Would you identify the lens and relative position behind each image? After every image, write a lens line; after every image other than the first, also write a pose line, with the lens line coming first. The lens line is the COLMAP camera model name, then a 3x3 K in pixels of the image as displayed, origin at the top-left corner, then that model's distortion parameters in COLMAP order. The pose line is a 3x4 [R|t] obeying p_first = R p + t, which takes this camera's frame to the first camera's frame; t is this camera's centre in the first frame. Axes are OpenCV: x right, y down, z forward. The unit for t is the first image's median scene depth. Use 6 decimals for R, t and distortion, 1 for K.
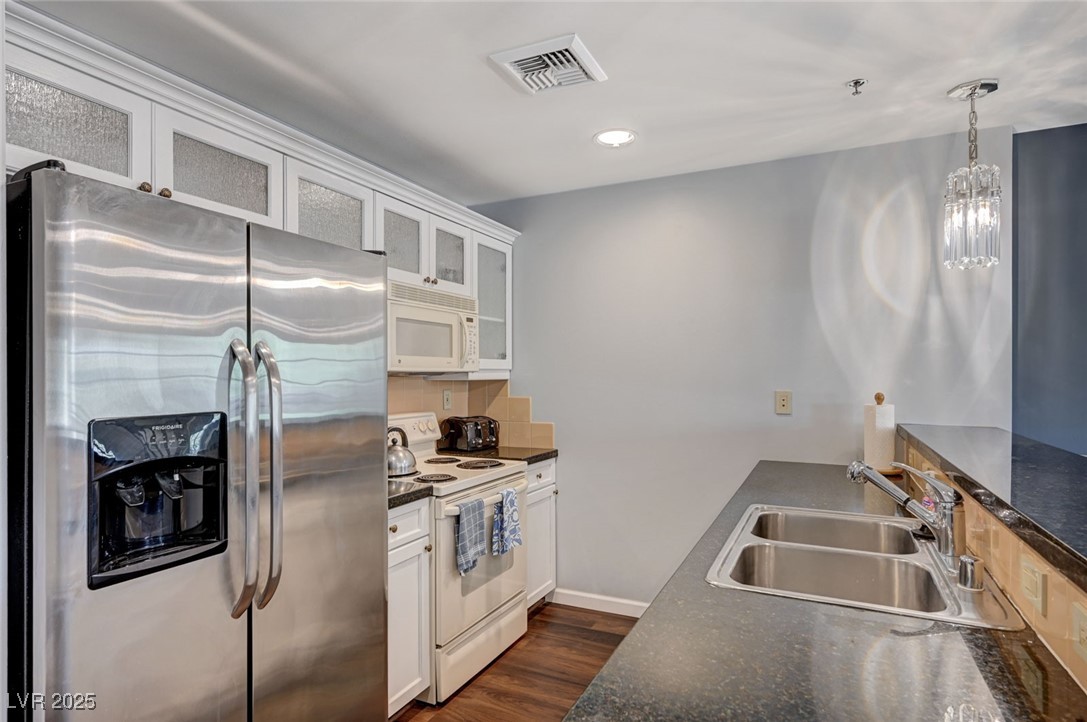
lens RADIAL K [[593.3, 0, 542.7], [0, 593.3, 371.7], [0, 0, 1]] dist [0.002140, -0.000415]
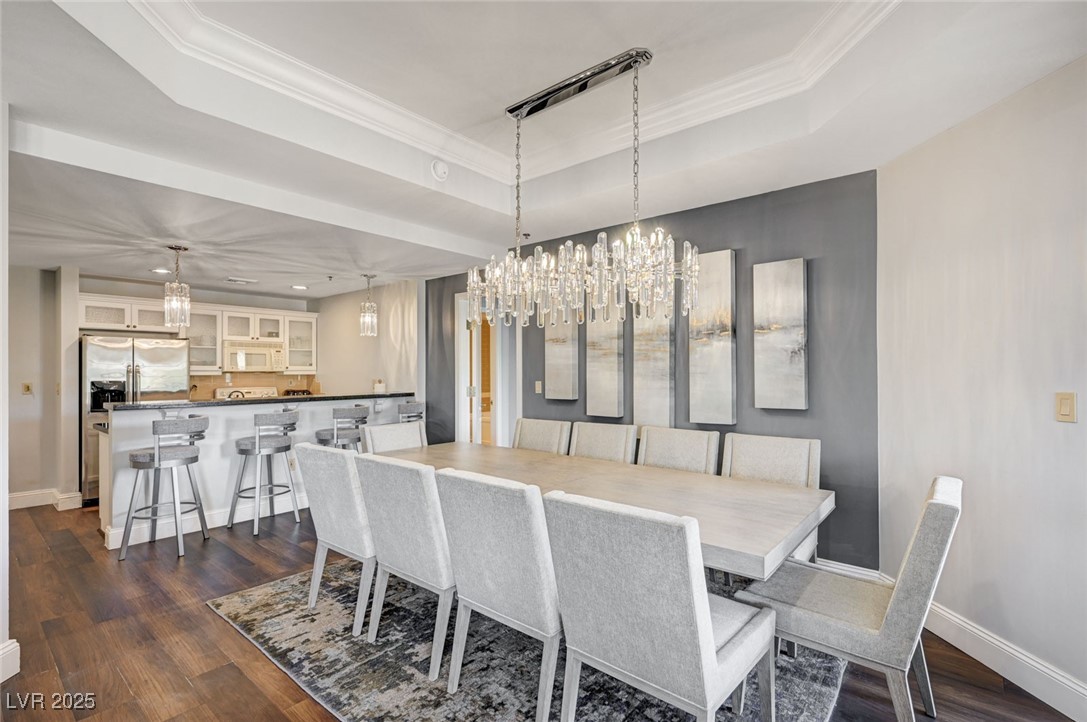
lens RADIAL K [[500.8, 0, 539.5], [0, 500.8, 370.6], [0, 0, 1]] dist [0.001648, 0.000385]
pose [[0.968798, -0.001180, -0.247849, 1.724812], [0.001525, 0.999998, 0.001198, -0.005190], [0.247847, -0.001539, 0.968798, -0.954687]]
